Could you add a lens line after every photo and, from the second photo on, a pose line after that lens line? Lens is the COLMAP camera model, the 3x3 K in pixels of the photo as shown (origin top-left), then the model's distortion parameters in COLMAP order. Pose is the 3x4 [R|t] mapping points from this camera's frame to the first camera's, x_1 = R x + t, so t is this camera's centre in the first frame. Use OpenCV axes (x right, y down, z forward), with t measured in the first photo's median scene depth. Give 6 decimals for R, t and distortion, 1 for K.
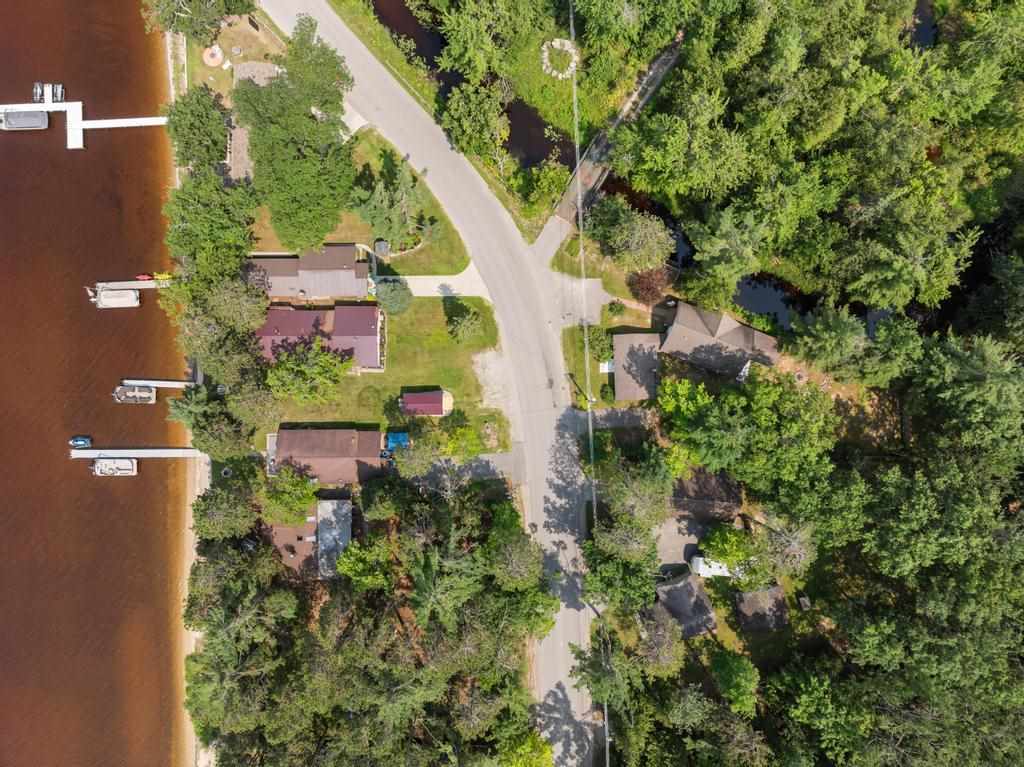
lens RADIAL K [[729.8, 0, 512.0], [0, 729.8, 383.5], [0, 0, 1]] dist [-0.004014, 0.001842]
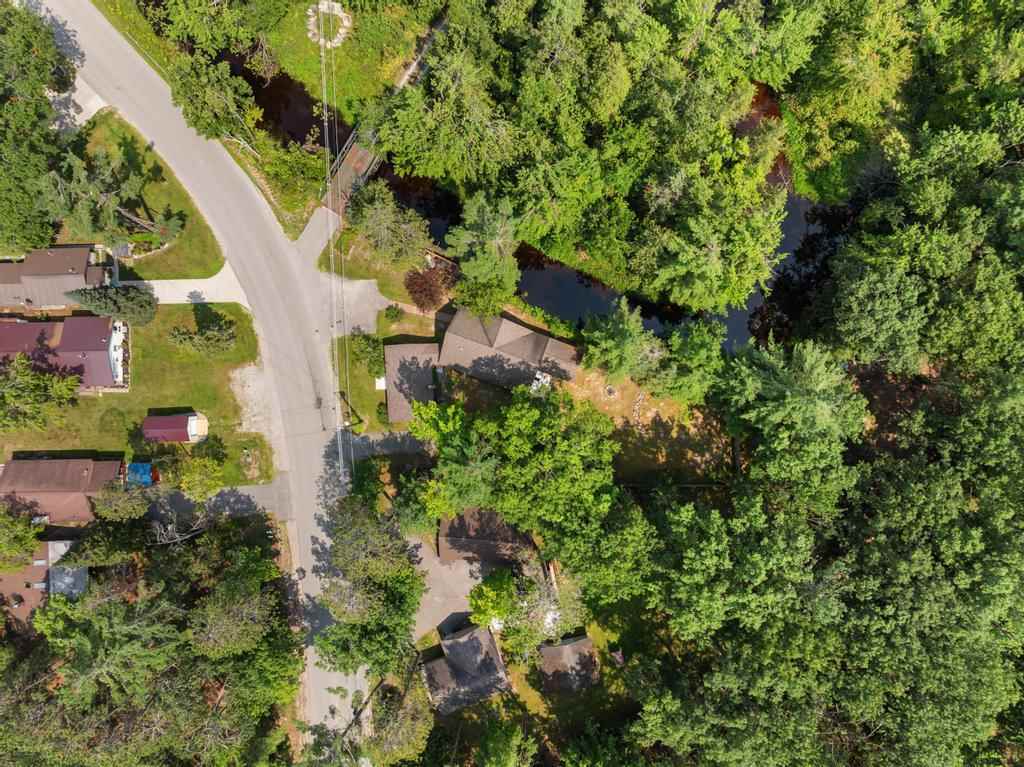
lens RADIAL K [[720.4, 0, 512.0], [0, 720.4, 383.5], [0, 0, 1]] dist [-0.019927, 0.000266]
pose [[0.999580, -0.012486, -0.026159, 0.308972], [0.012568, 0.999917, 0.002982, -0.023271], [0.026119, -0.003310, 0.999653, 0.166815]]
